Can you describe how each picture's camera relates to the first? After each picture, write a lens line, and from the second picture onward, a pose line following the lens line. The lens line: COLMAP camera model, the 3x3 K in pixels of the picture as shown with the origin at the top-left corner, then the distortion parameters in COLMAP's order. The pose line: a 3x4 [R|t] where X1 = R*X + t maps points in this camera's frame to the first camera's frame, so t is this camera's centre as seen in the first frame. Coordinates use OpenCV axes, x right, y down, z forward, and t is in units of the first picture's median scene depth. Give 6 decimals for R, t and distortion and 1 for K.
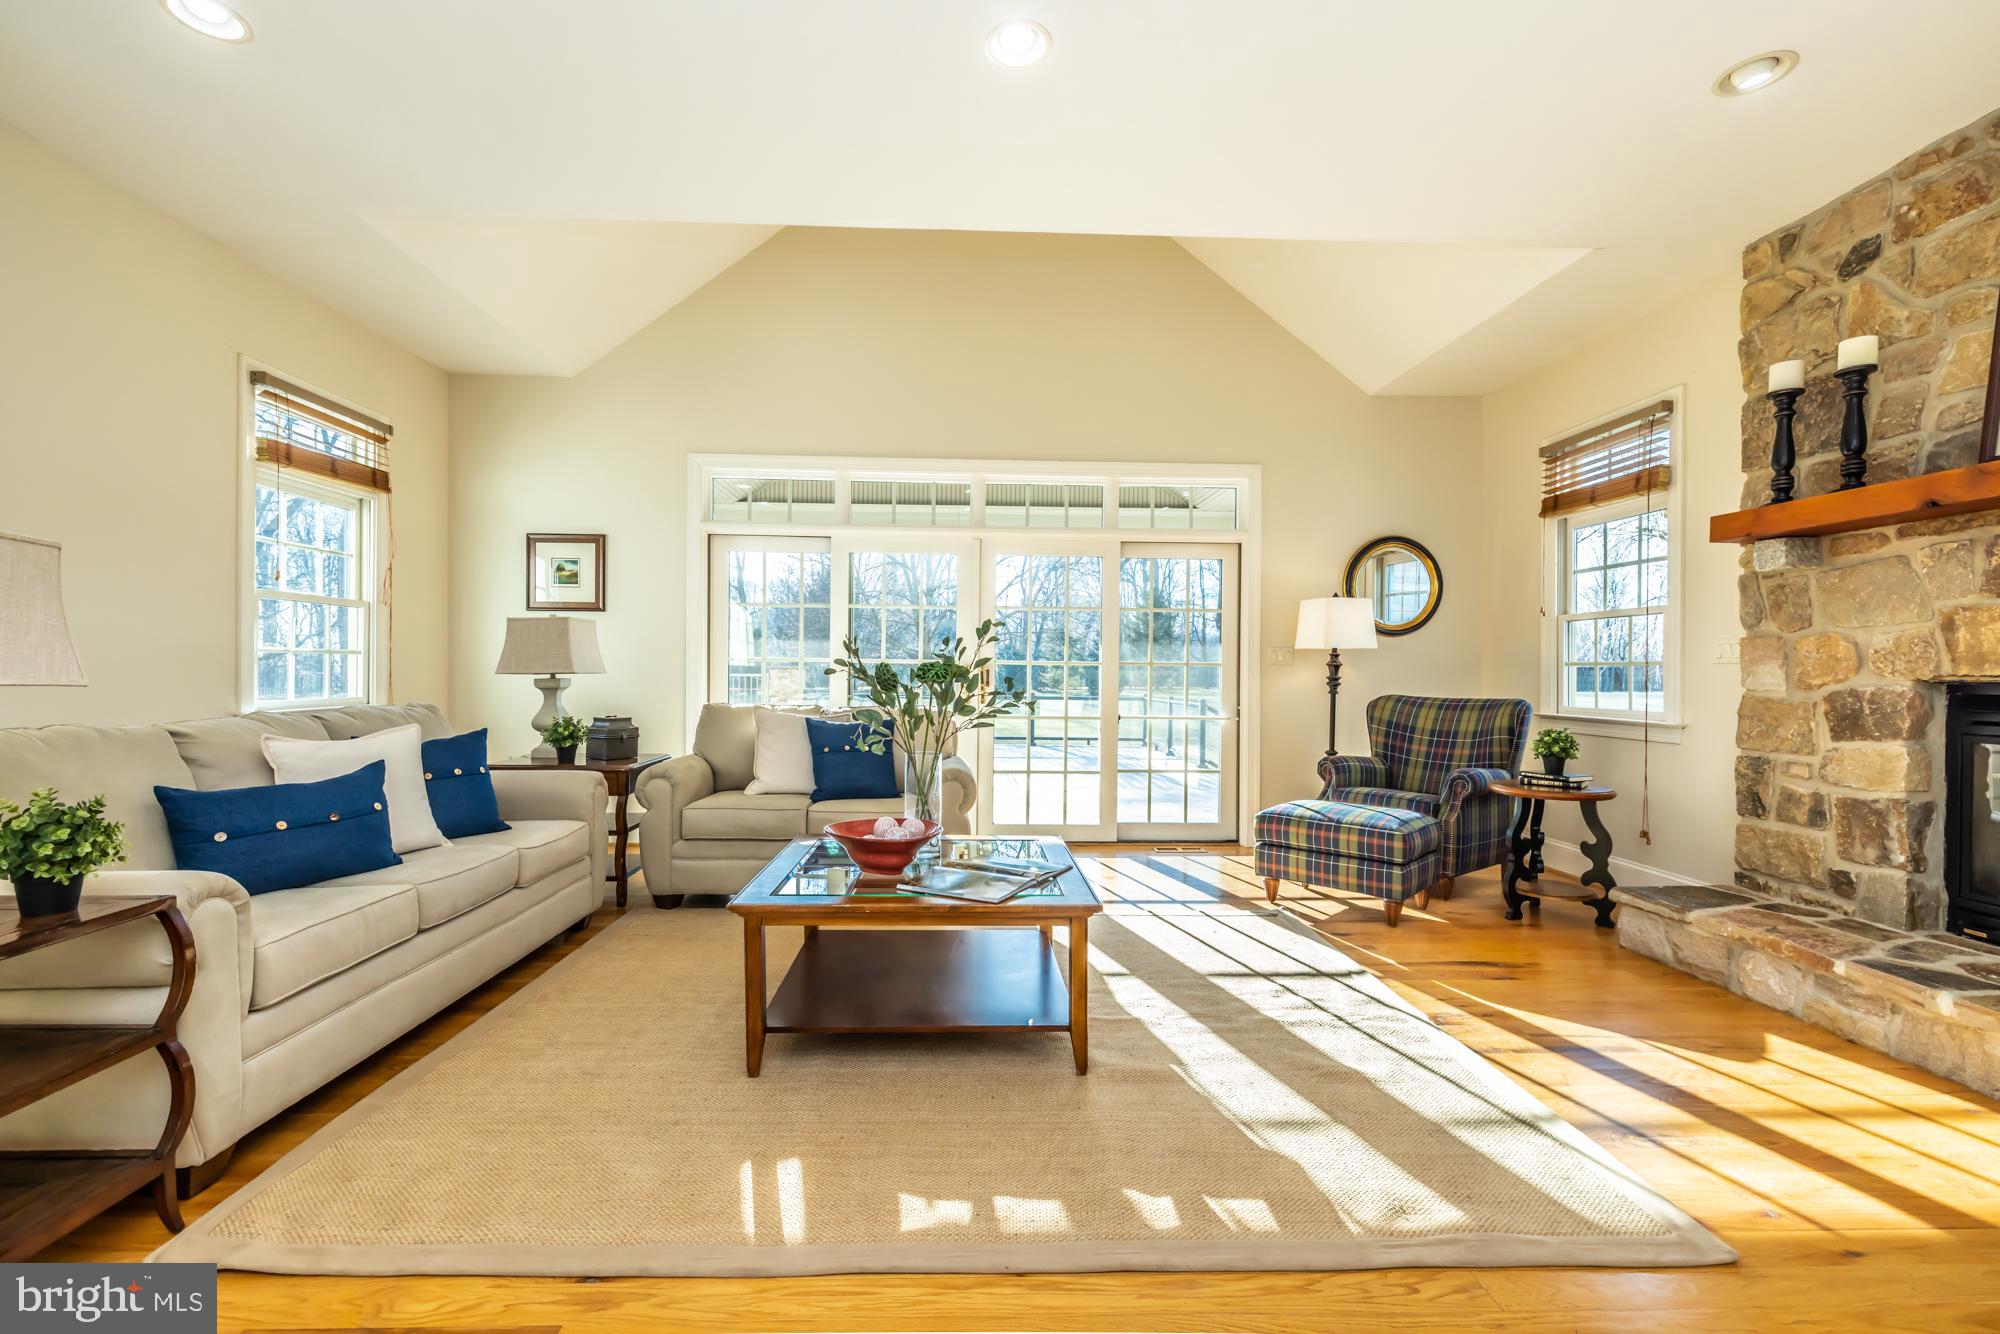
lens RADIAL K [[859.1, 0, 987.2], [0, 859.1, 677.0], [0, 0, 1]] dist [-0.000961, -0.000778]
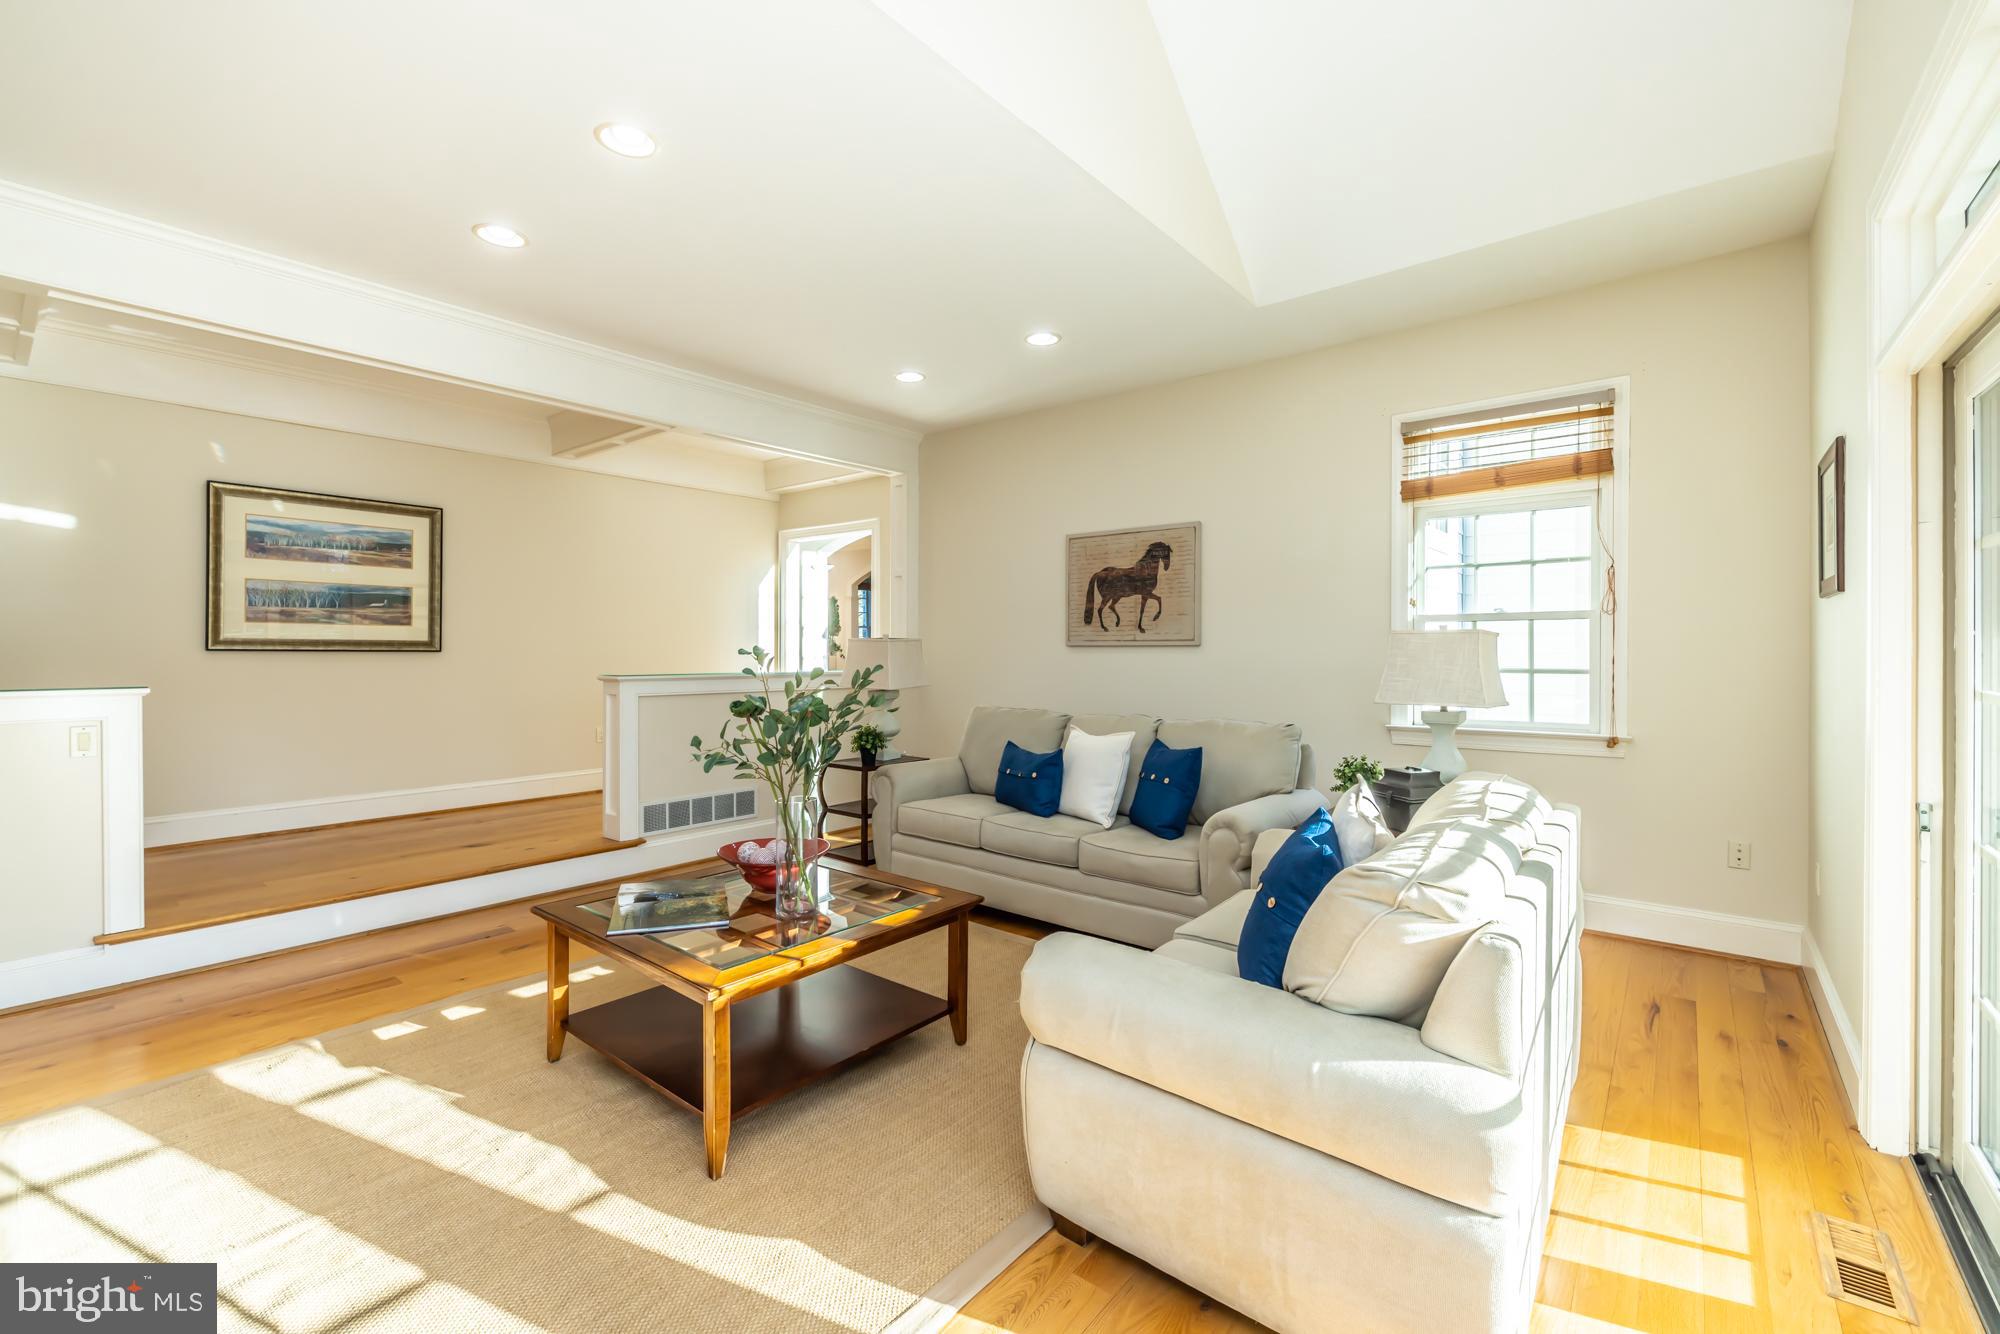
lens RADIAL K [[843.9, 0, 972.7], [0, 843.9, 653.2], [0, 0, 1]] dist [0.002458, 0.000318]
pose [[-0.673732, -0.005917, -0.738952, 0.342190], [-0.010252, 0.999947, 0.001340, -0.048983], [0.738905, 0.008478, -0.673756, 1.302503]]
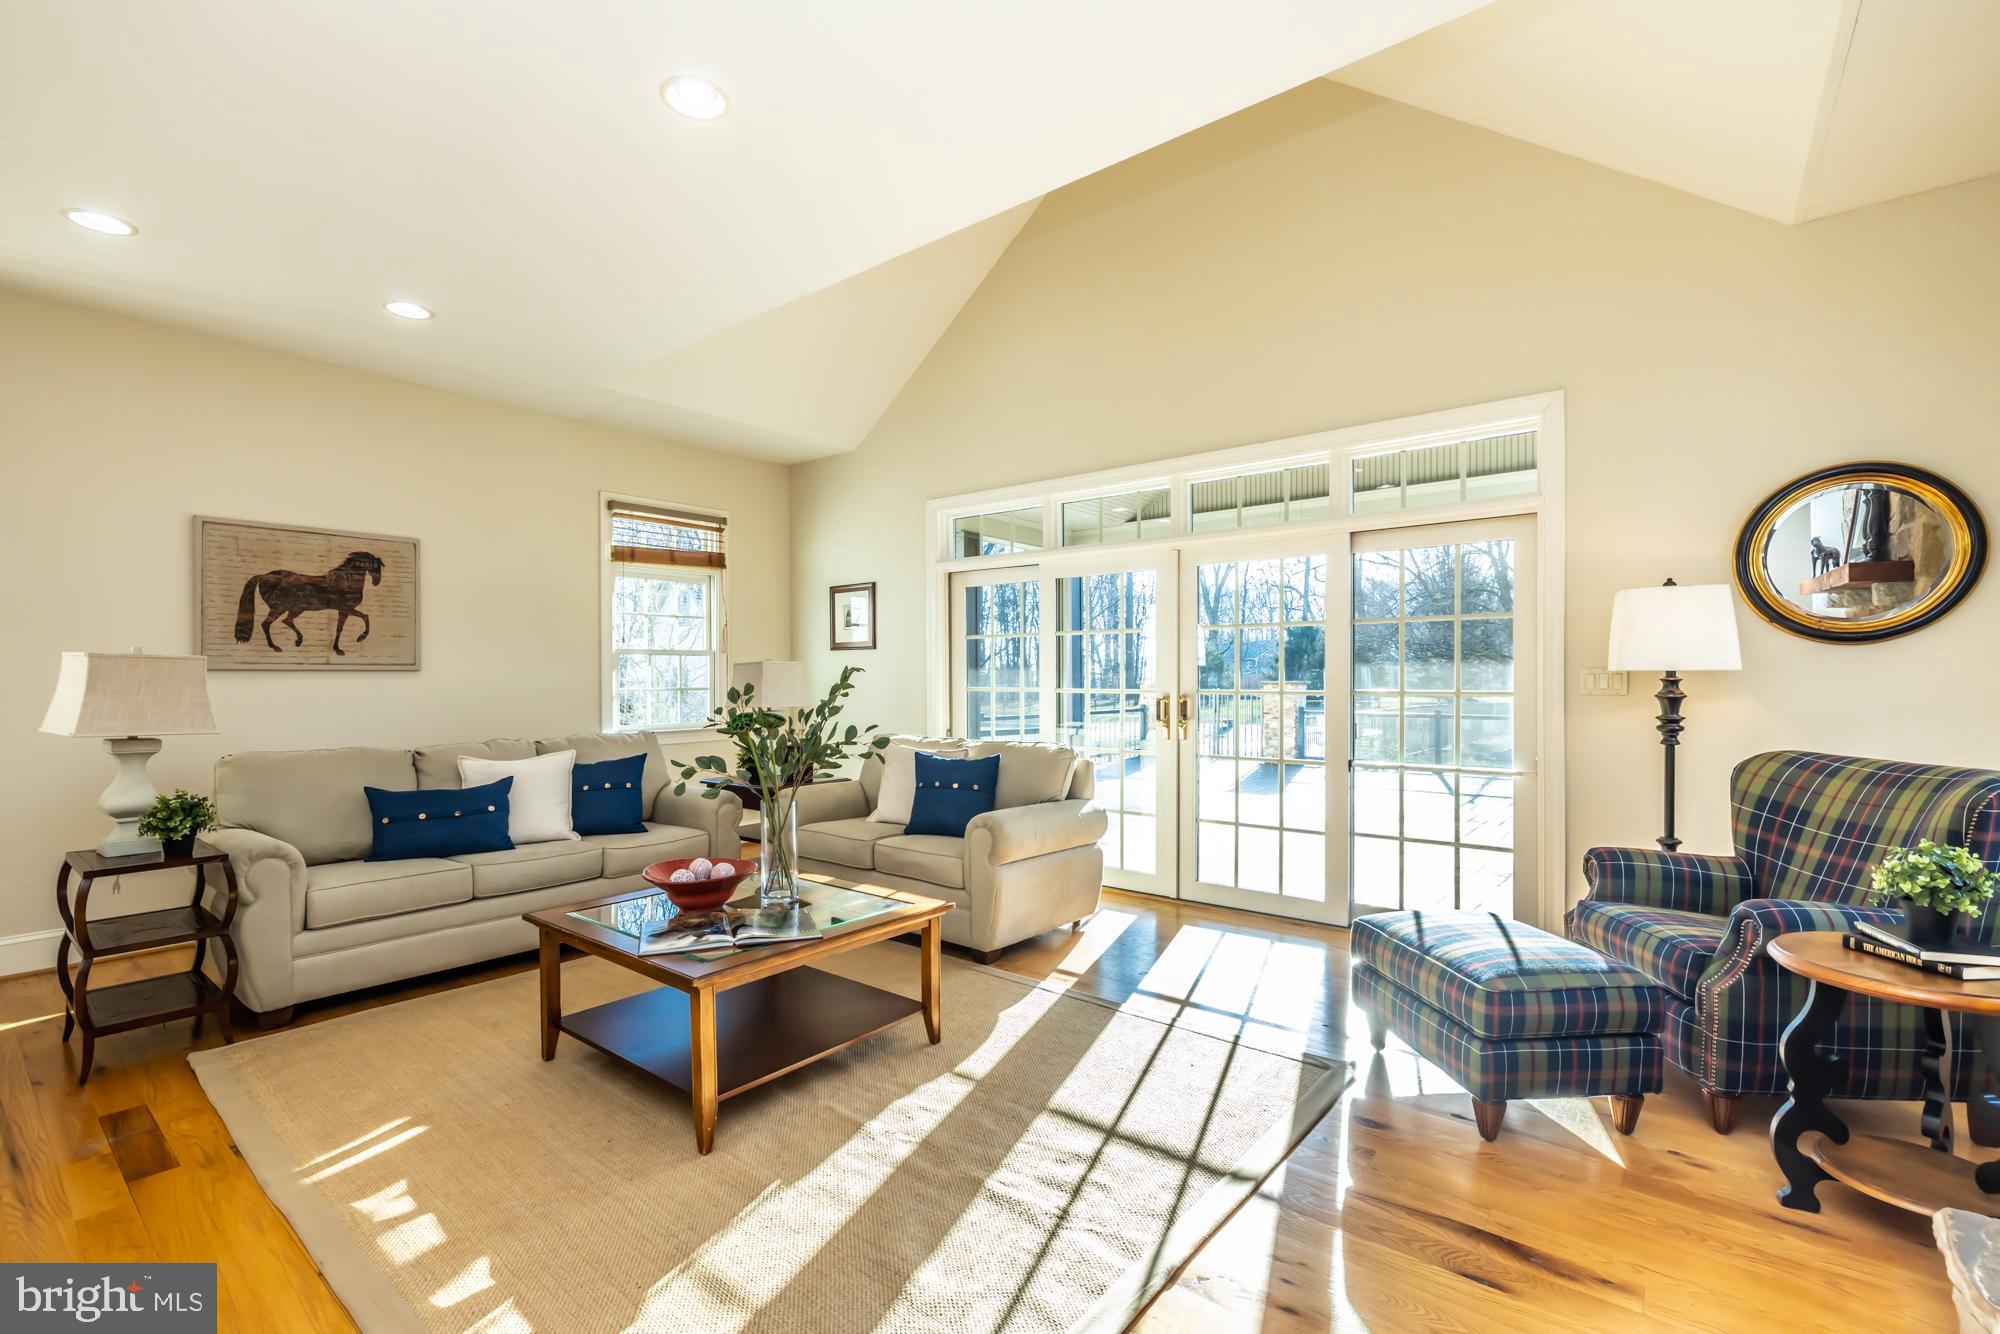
lens RADIAL K [[883.9, 0, 982.4], [0, 883.9, 677.1], [0, 0, 1]] dist [0.003133, -0.000005]
pose [[0.749653, -0.012959, -0.661705, 0.605940], [0.007356, 0.999910, -0.011249, -0.032761], [0.661791, 0.003565, 0.749680, 0.281323]]
